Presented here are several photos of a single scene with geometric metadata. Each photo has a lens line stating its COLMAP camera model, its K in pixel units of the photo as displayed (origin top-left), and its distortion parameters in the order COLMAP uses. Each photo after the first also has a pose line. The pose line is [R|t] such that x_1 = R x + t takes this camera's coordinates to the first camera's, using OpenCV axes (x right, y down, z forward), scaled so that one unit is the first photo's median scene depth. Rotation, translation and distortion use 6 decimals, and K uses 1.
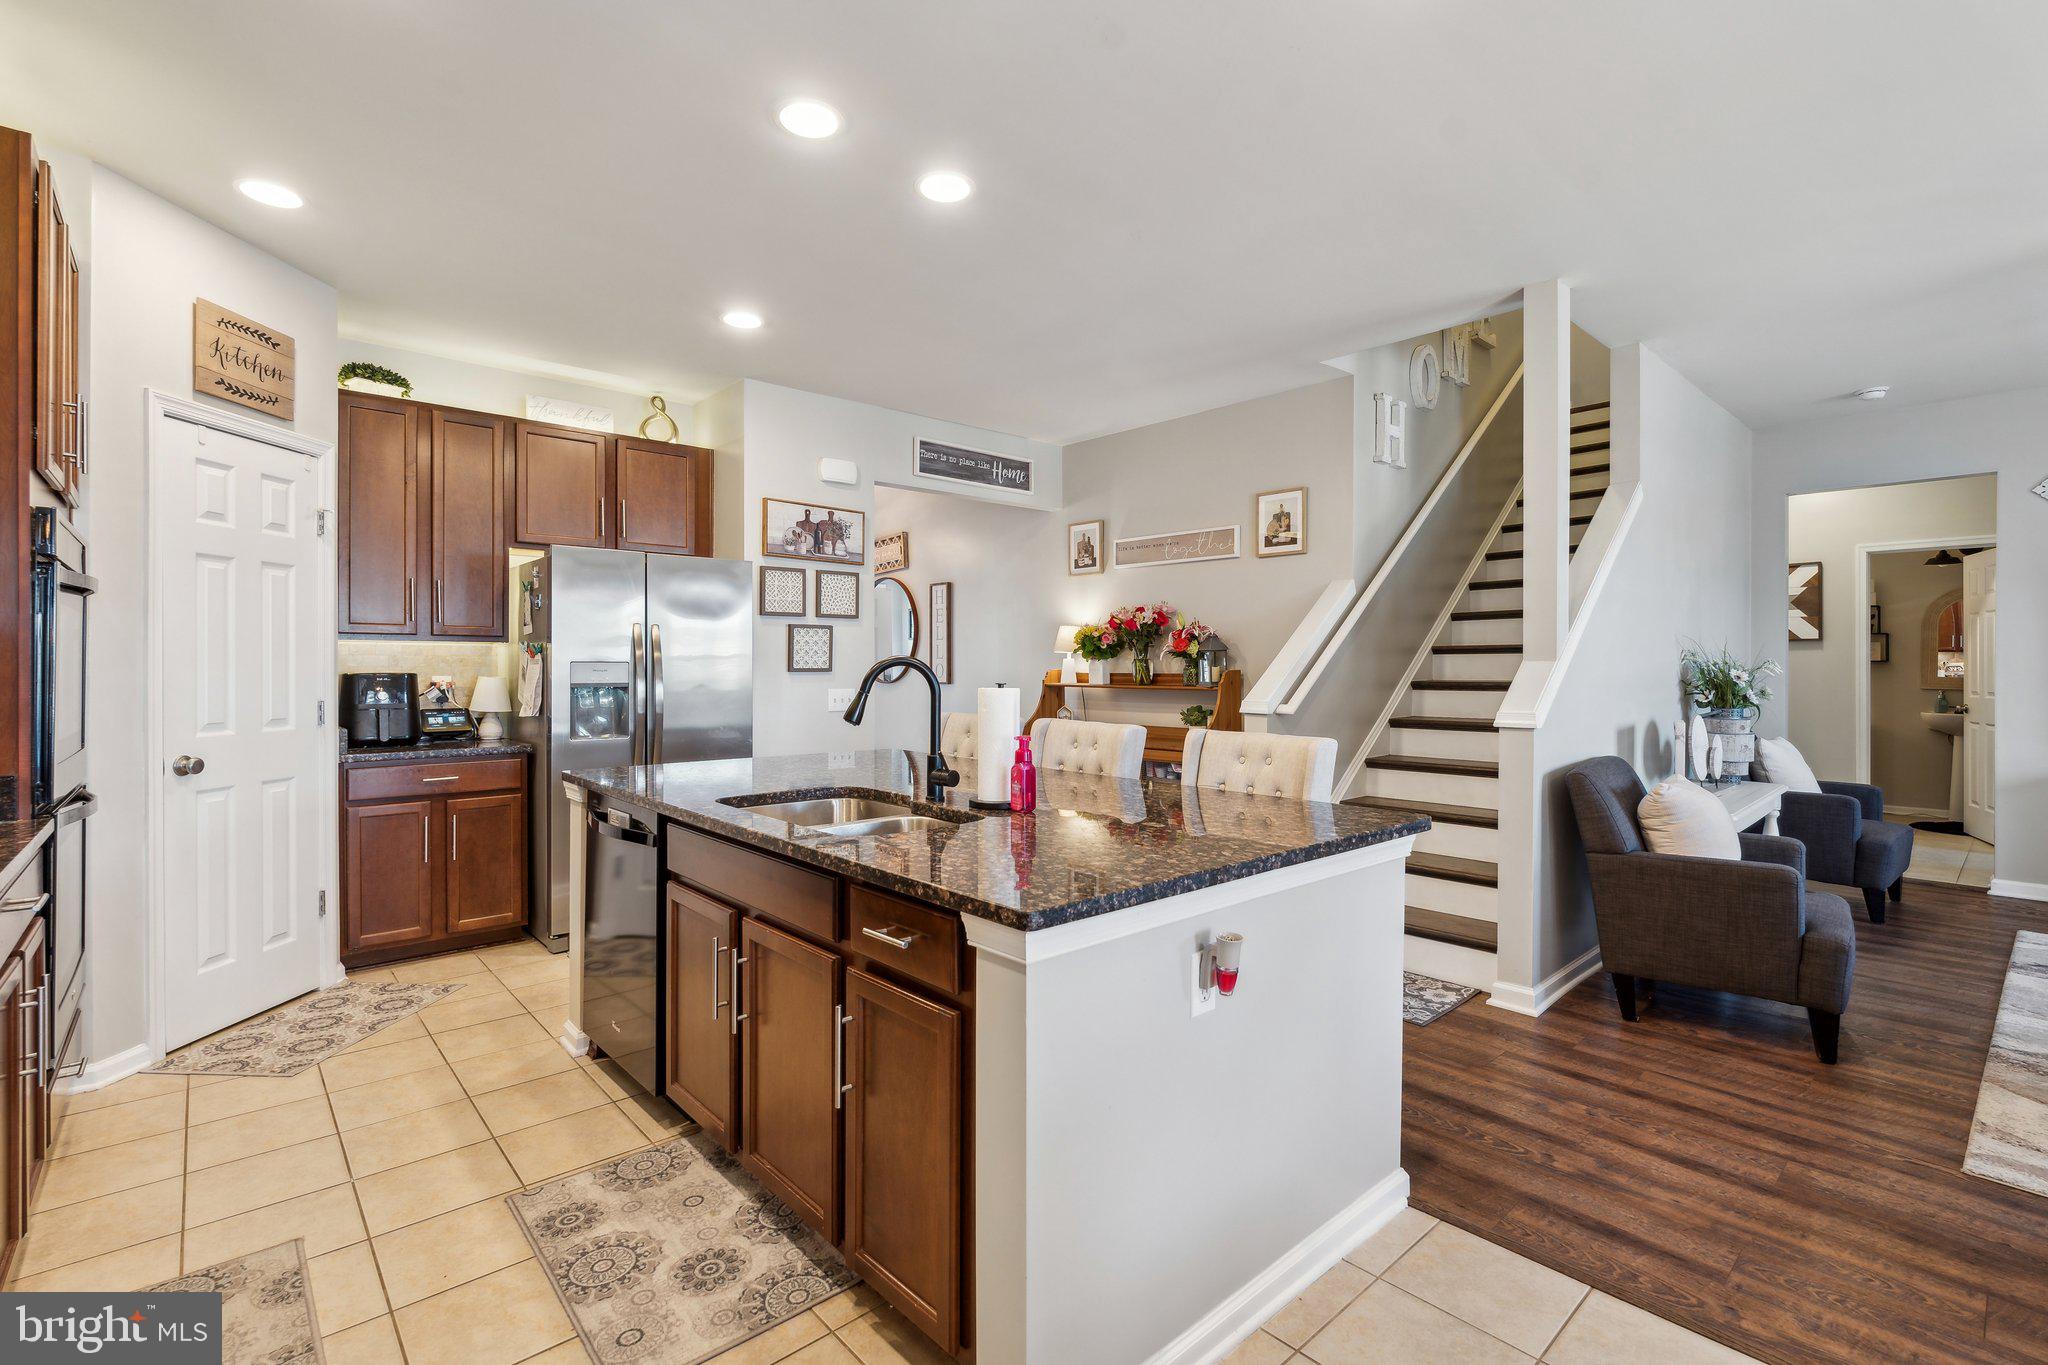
lens RADIAL K [[923.2, 0, 1043.7], [0, 923.2, 666.8], [0, 0, 1]] dist [-0.012034, 0.001871]
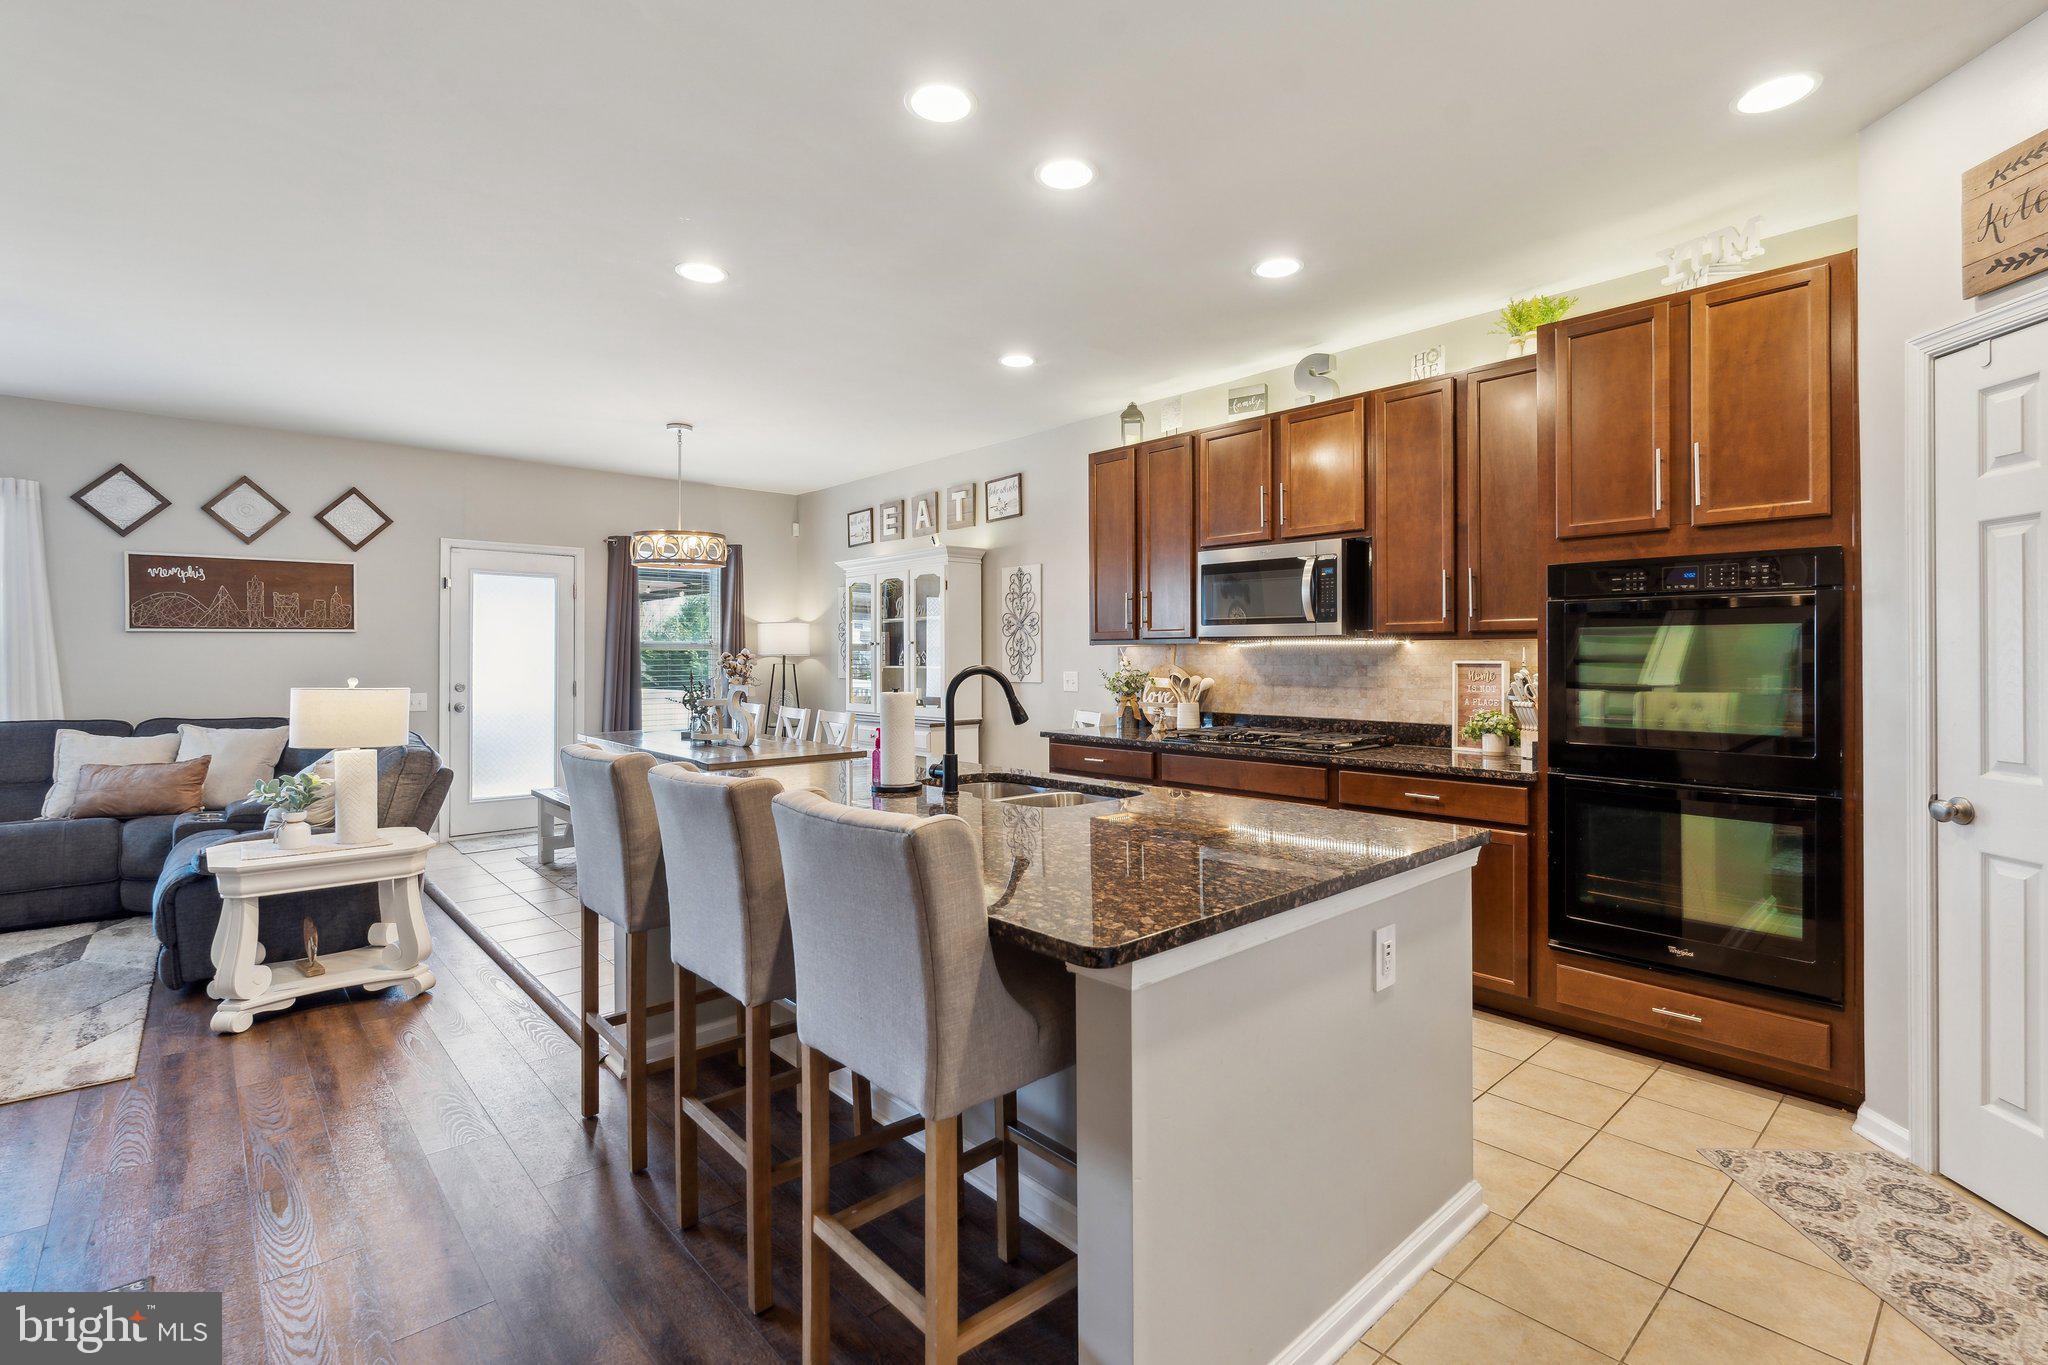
lens RADIAL K [[923.2, 0, 1041.4], [0, 923.2, 646.9], [0, 0, 1]] dist [-0.012034, 0.001871]
pose [[-0.999998, 0.001429, -0.001452, -0.170703], [0.001444, 0.999947, -0.010190, -0.017776], [0.001437, -0.010192, -0.999947, 1.585608]]
